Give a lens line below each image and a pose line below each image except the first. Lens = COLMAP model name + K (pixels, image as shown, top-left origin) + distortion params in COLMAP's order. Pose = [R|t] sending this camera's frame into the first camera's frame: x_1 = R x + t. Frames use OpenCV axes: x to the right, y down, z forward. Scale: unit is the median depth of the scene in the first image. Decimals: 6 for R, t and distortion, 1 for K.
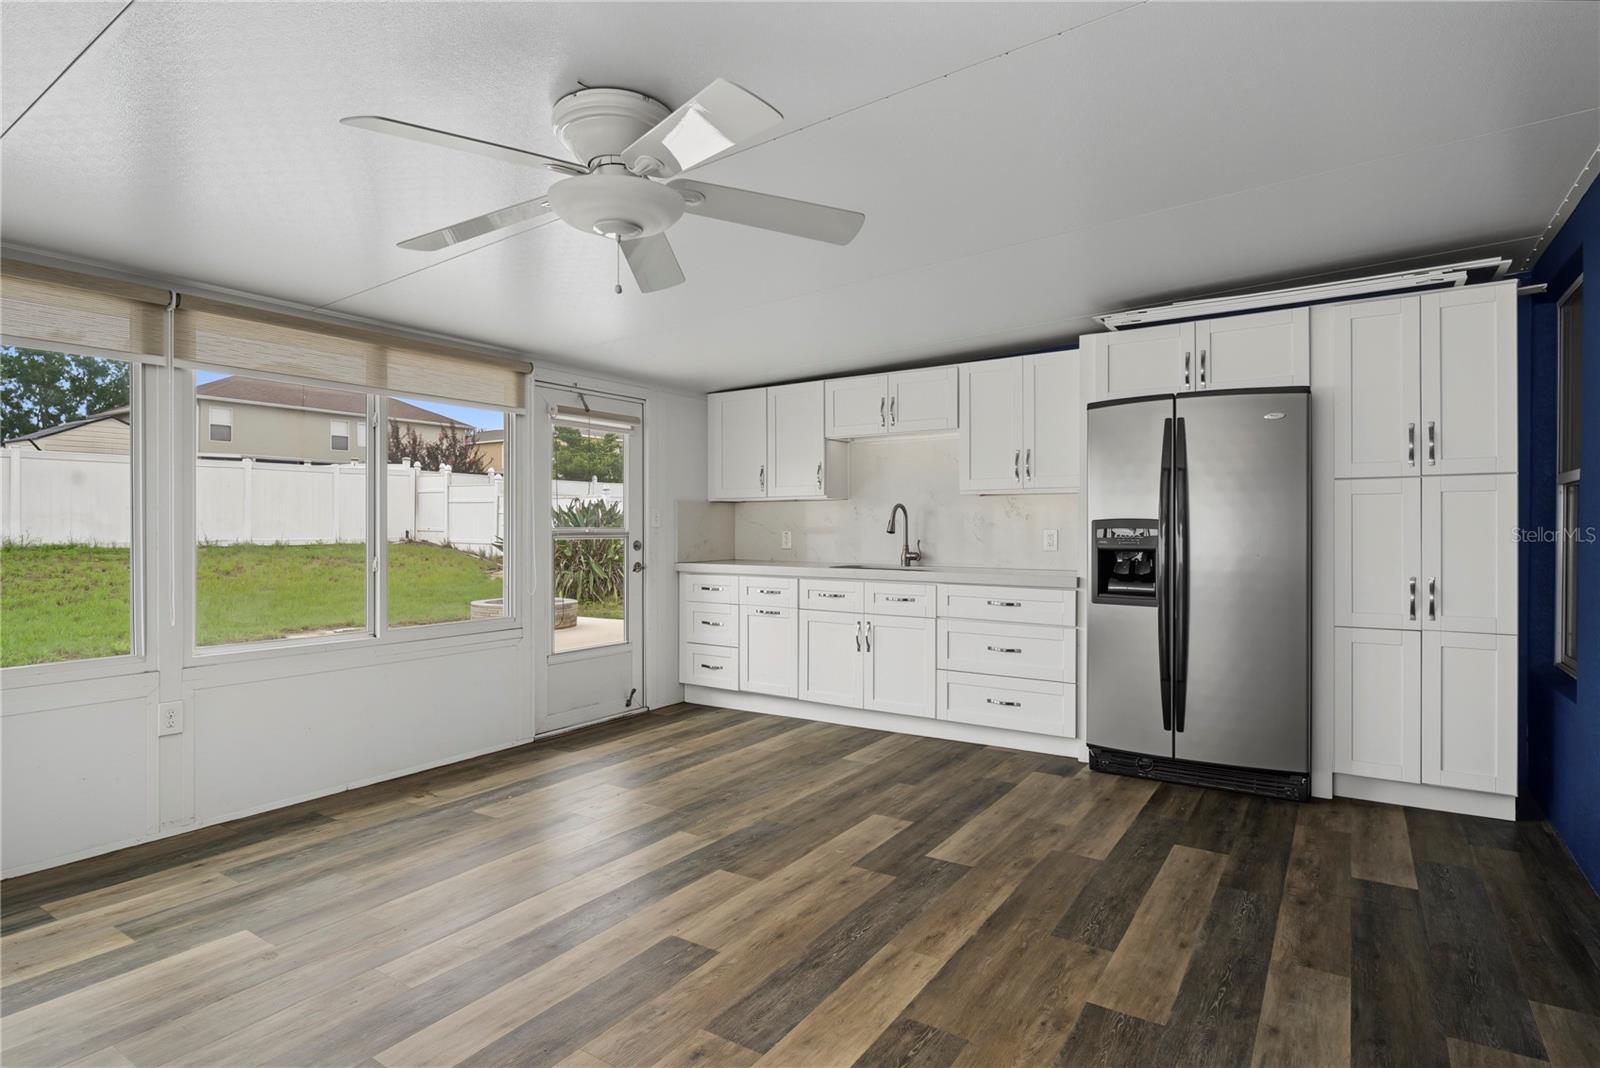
lens RADIAL K [[825.1, 0, 800.0], [0, 825.1, 534.0], [0, 0, 1]] dist [0.004064, 0.000109]
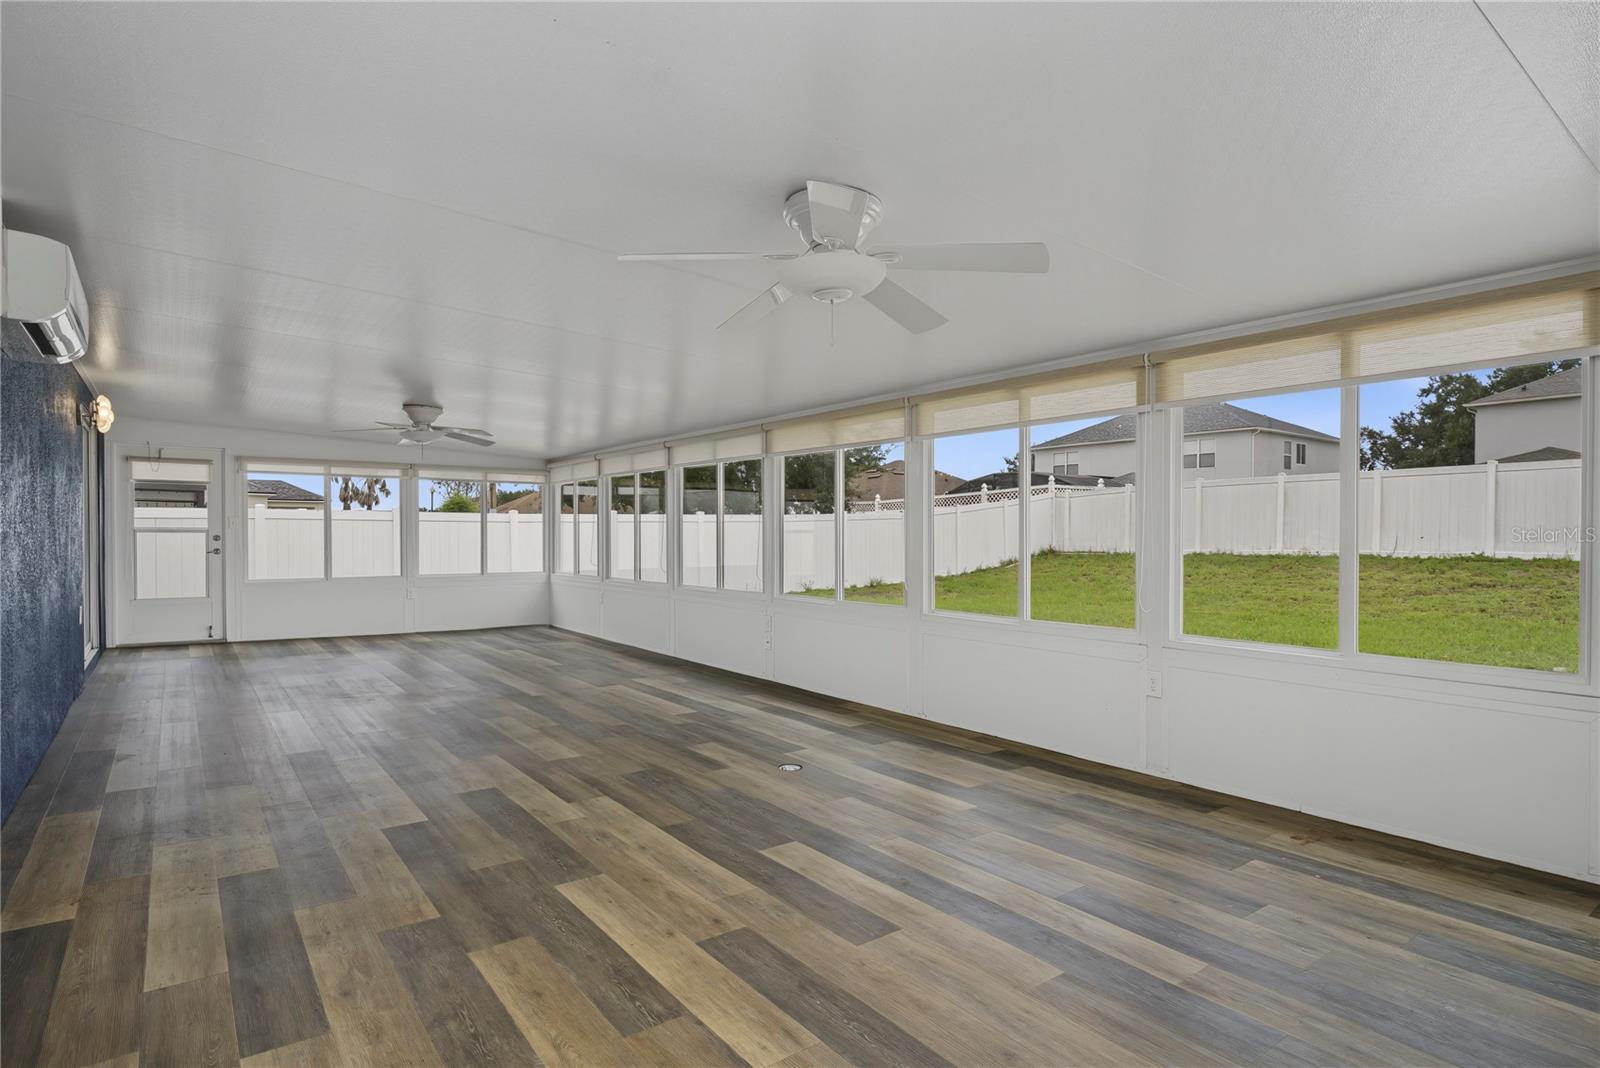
lens RADIAL K [[825.1, 0, 800.0], [0, 825.1, 534.0], [0, 0, 1]] dist [0.004064, 0.000109]
pose [[-0.329589, -0.006160, -0.944104, 0.638821], [-0.005536, 0.999974, -0.004592, -0.004805], [0.944108, 0.003713, -0.329615, 0.891678]]
